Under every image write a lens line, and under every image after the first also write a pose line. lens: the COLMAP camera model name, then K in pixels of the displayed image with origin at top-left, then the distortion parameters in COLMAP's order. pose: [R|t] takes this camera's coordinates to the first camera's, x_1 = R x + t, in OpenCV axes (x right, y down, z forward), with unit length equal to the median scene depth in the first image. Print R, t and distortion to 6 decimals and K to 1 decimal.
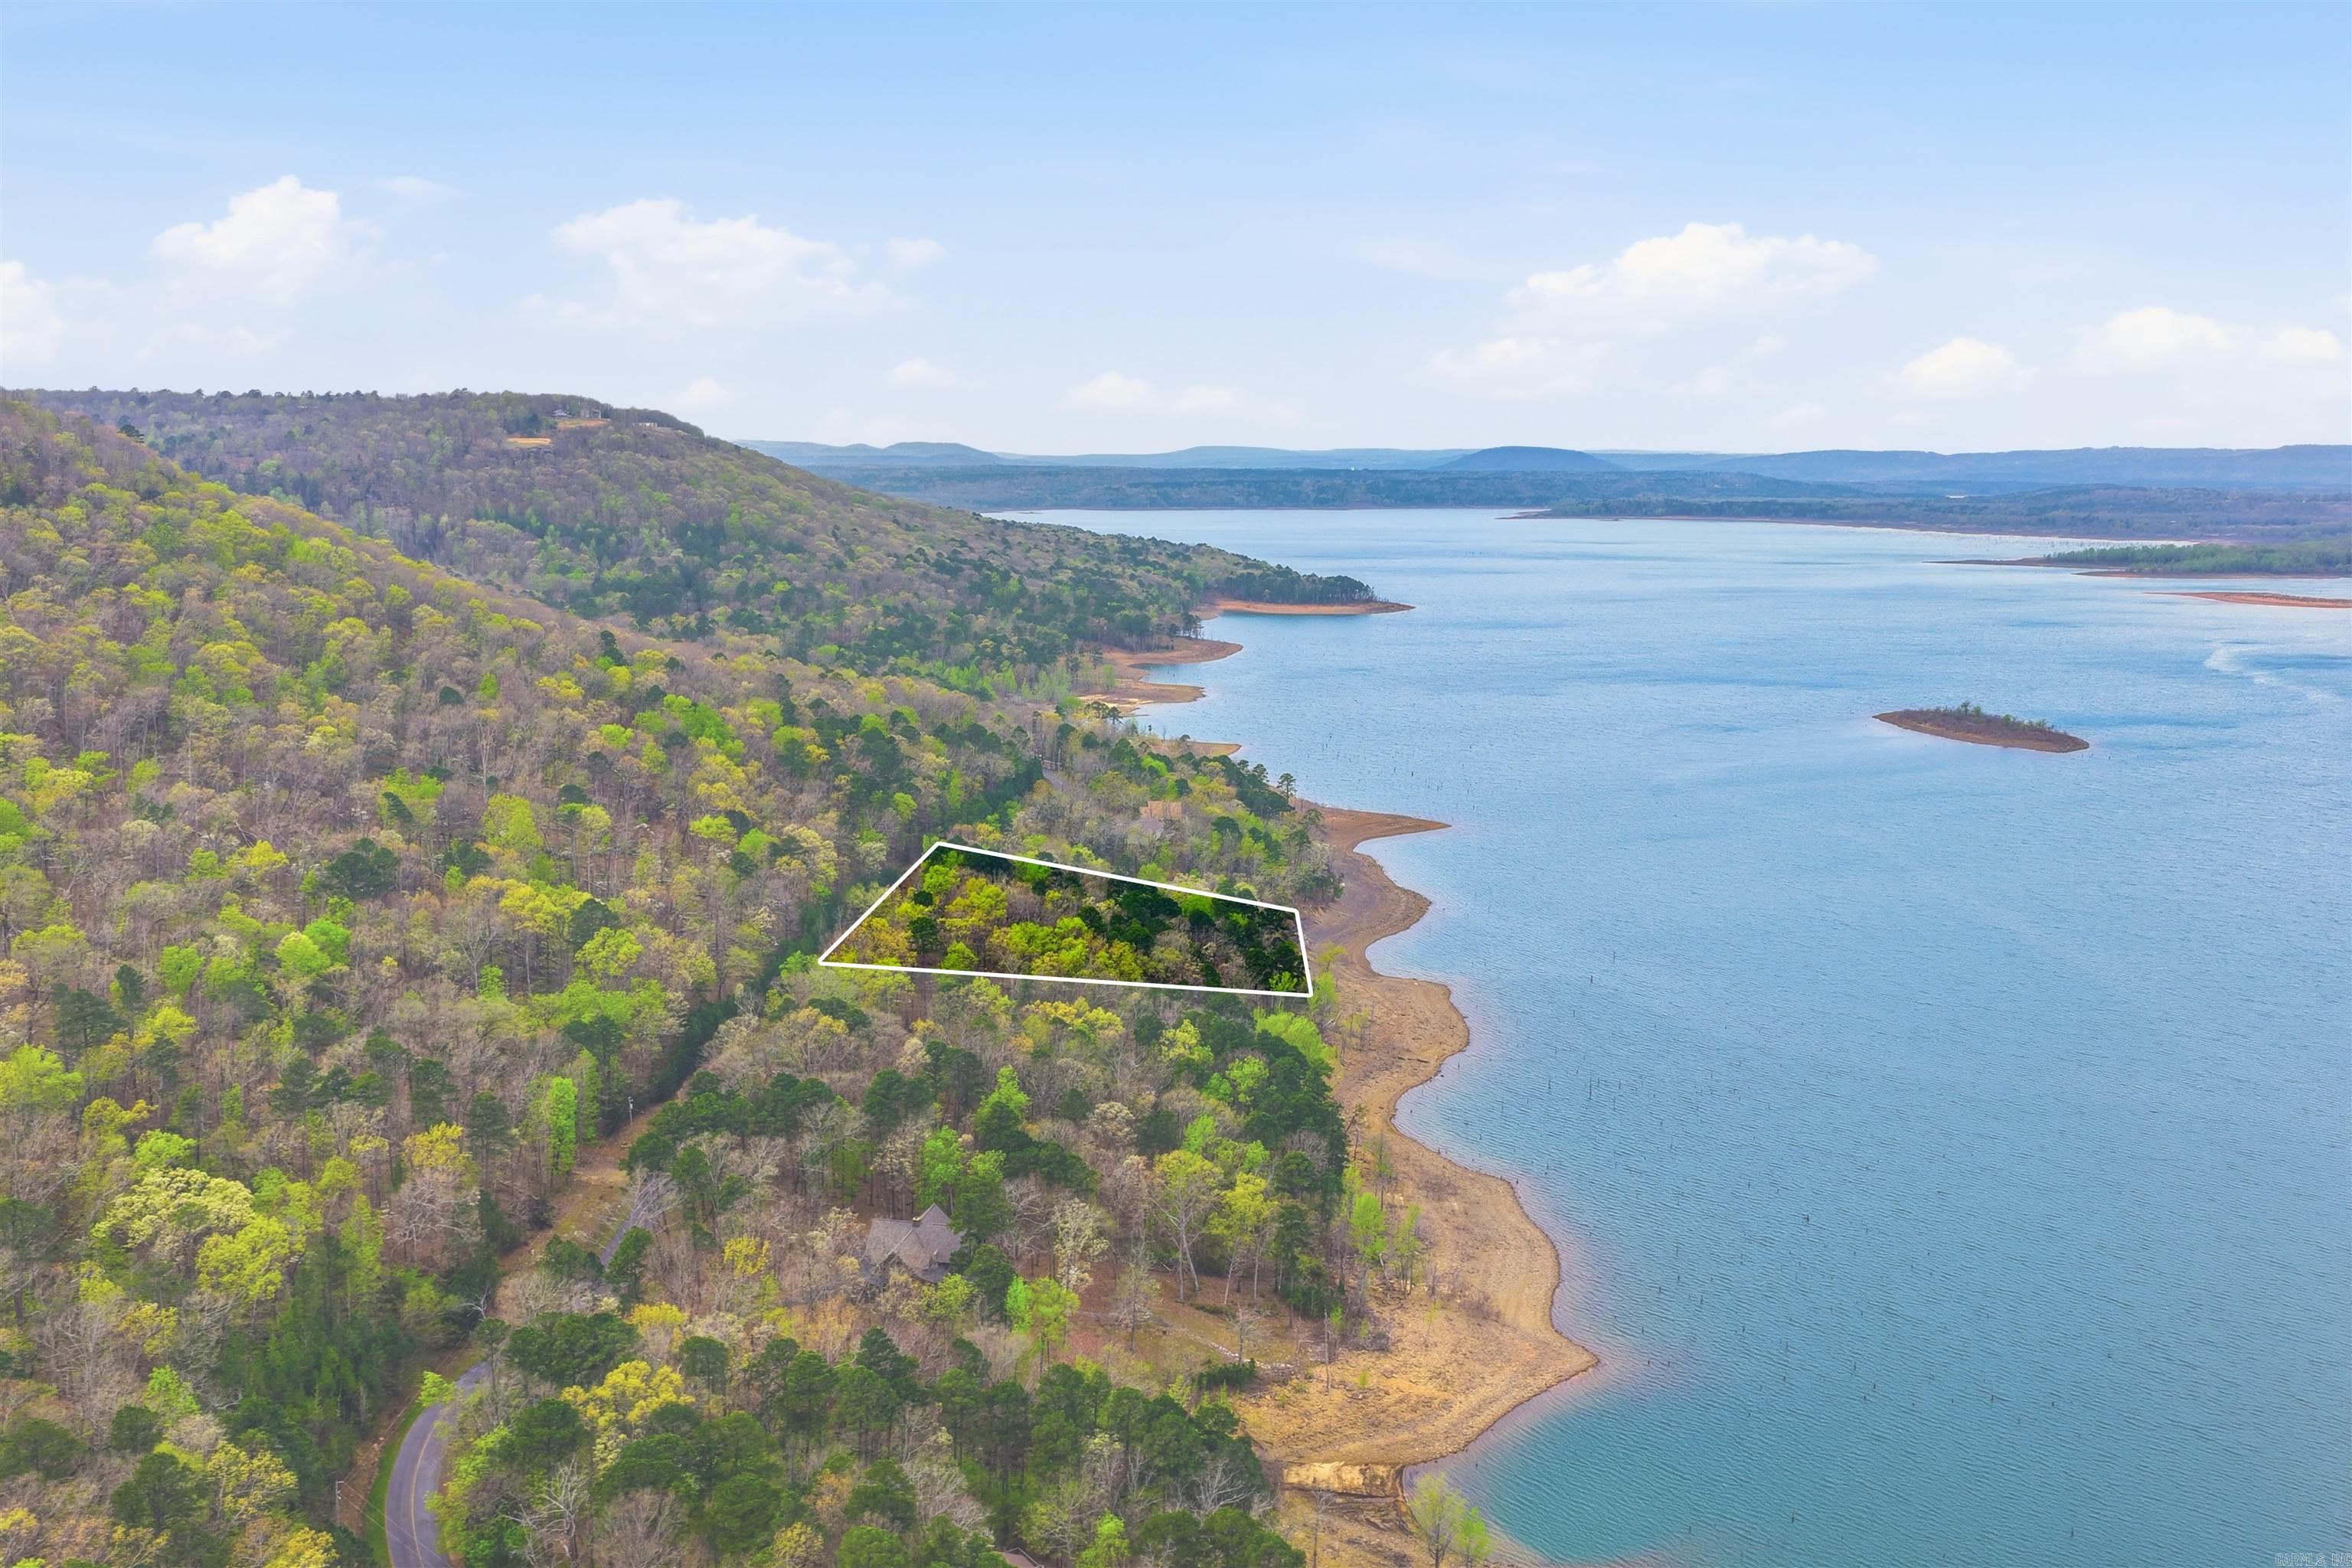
lens RADIAL K [[1944.2, 0, 1177.3], [0, 1944.2, 794.8], [0, 0, 1]] dist [-0.010824, 0.031833]
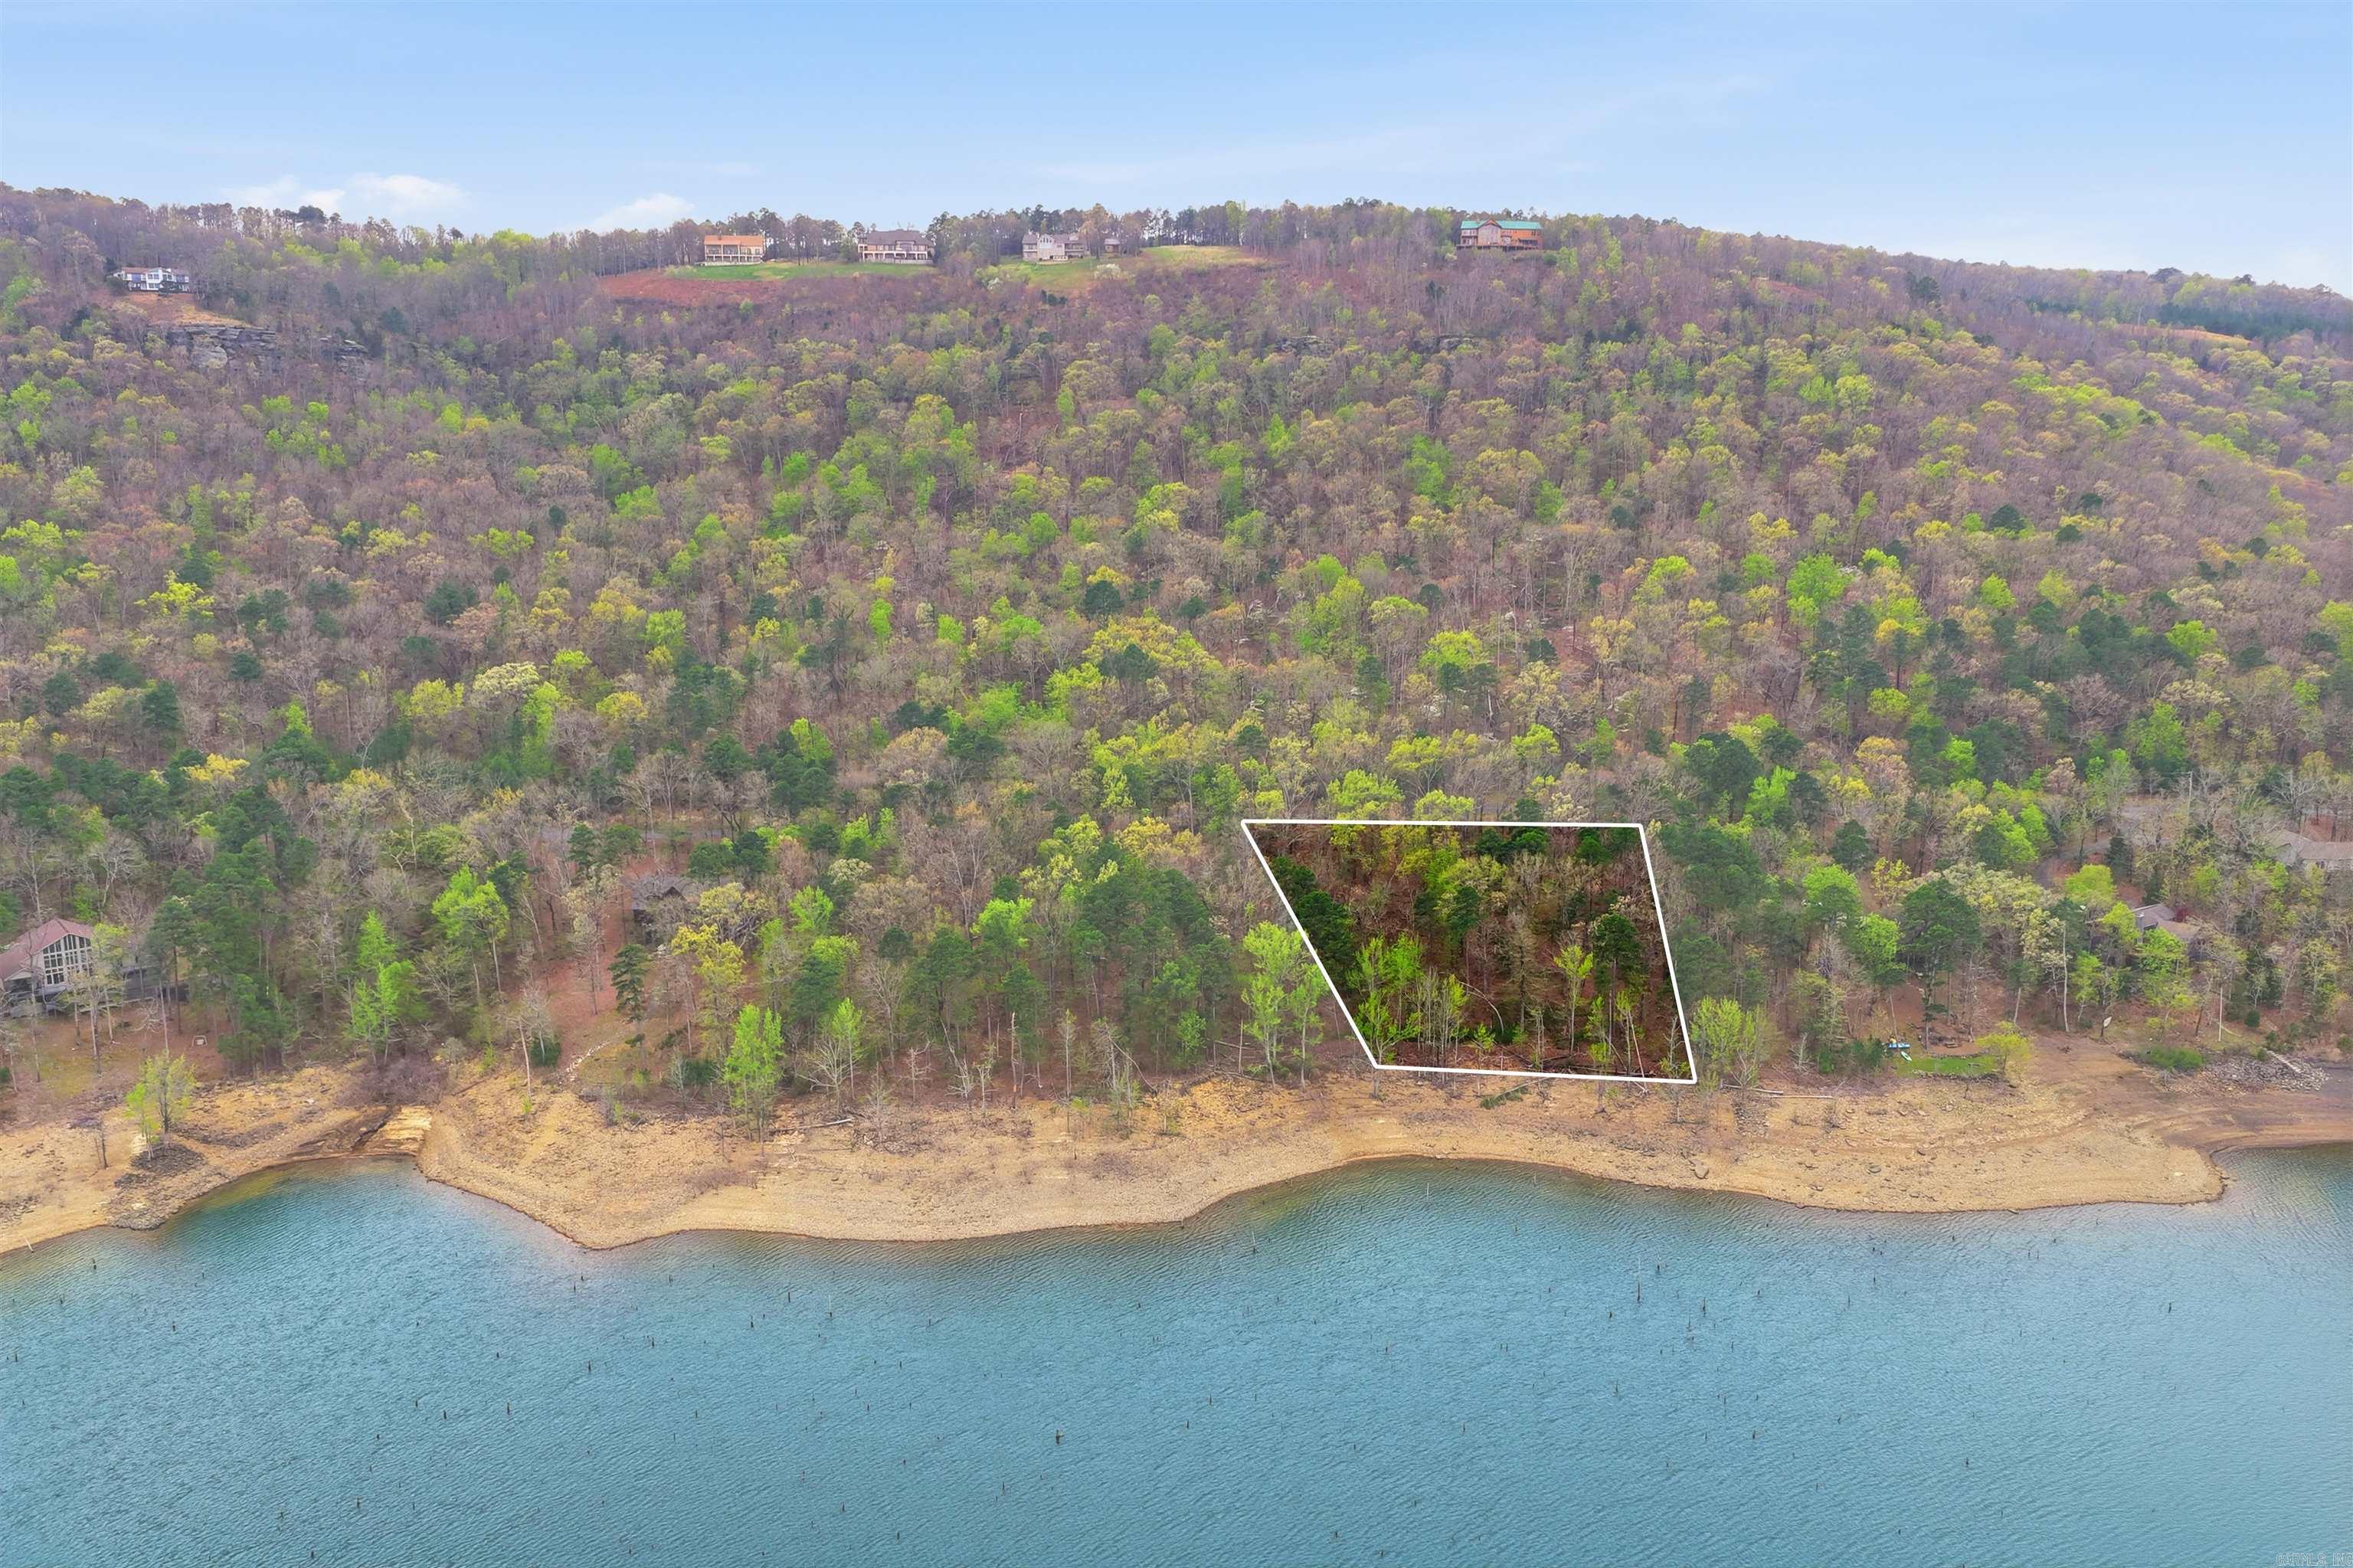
lens RADIAL K [[1945.1, 0, 1184.8], [0, 1945.1, 793.3], [0, 0, 1]] dist [-0.010824, 0.031833]
pose [[0.090458, 0.193992, -0.976824, 0.223927], [-0.173798, 0.968868, 0.176318, -0.018321], [0.980618, 0.153821, 0.121357, 0.249452]]
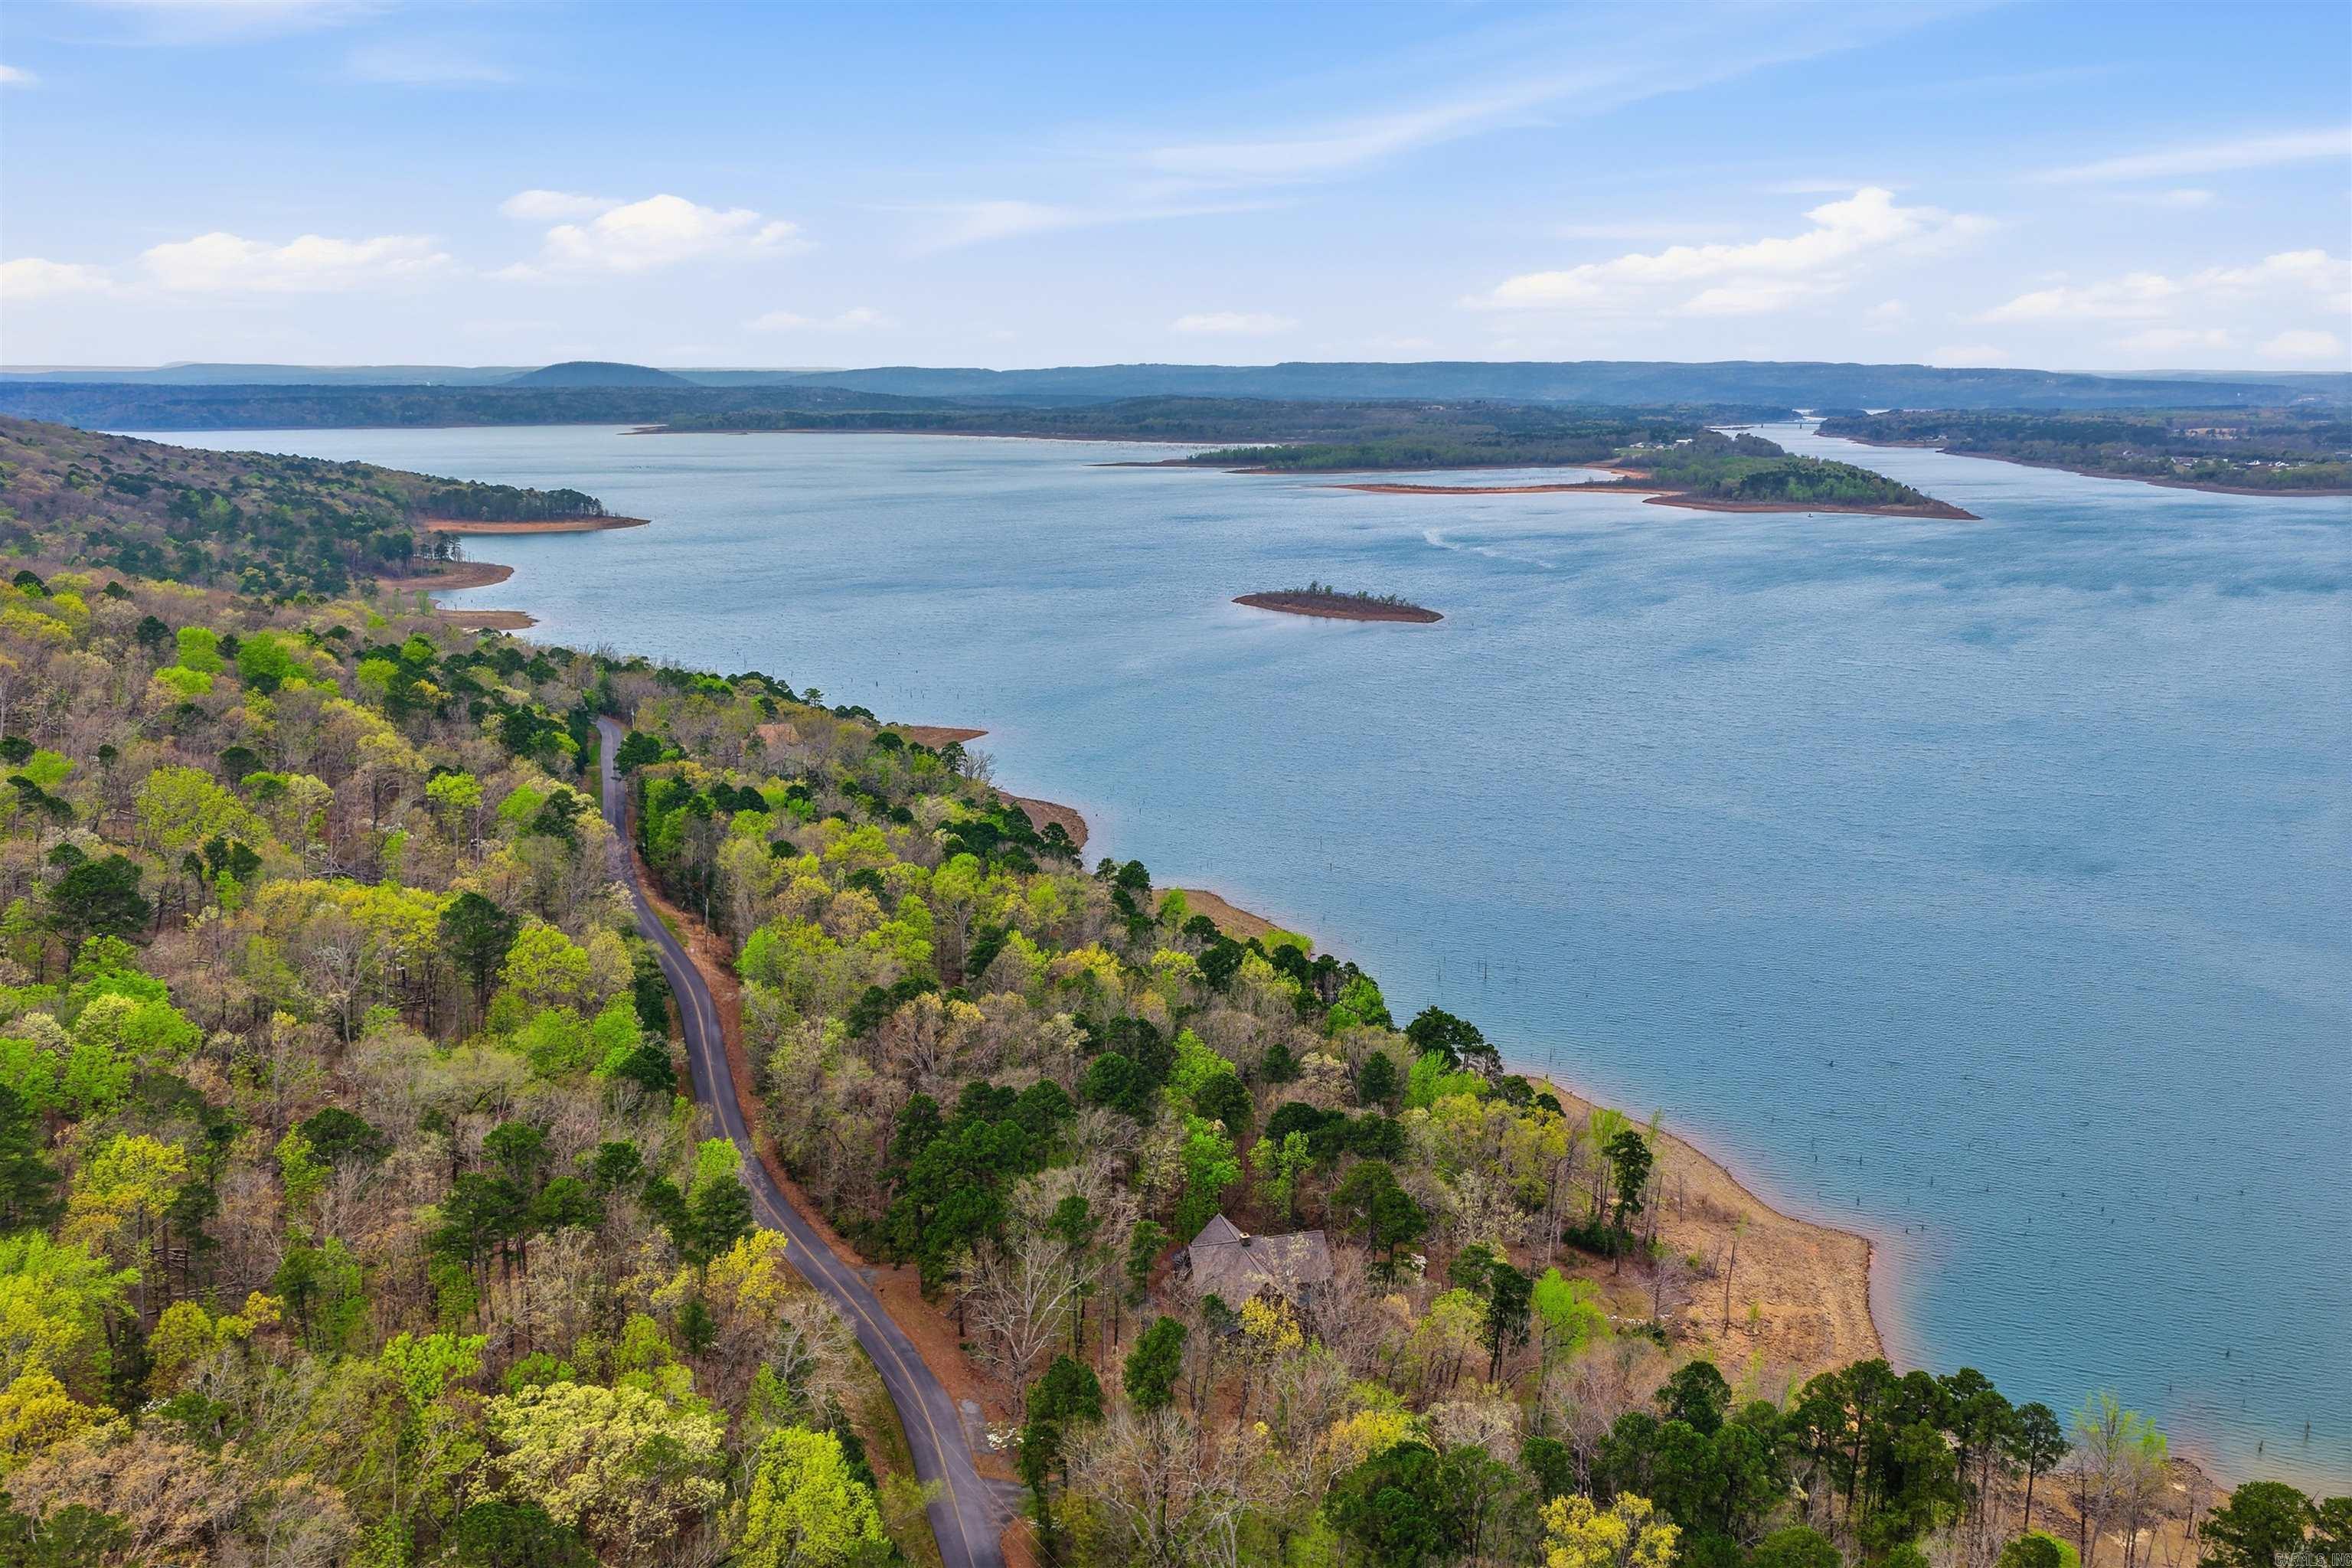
lens RADIAL K [[1944.2, 0, 1187.3], [0, 1944.2, 785.3], [0, 0, 1]] dist [-0.010824, 0.031833]
pose [[0.885359, -0.096867, 0.454705, -0.107491], [0.080884, 0.995231, 0.054526, -0.000745], [-0.457818, -0.011497, 0.888971, 0.069188]]
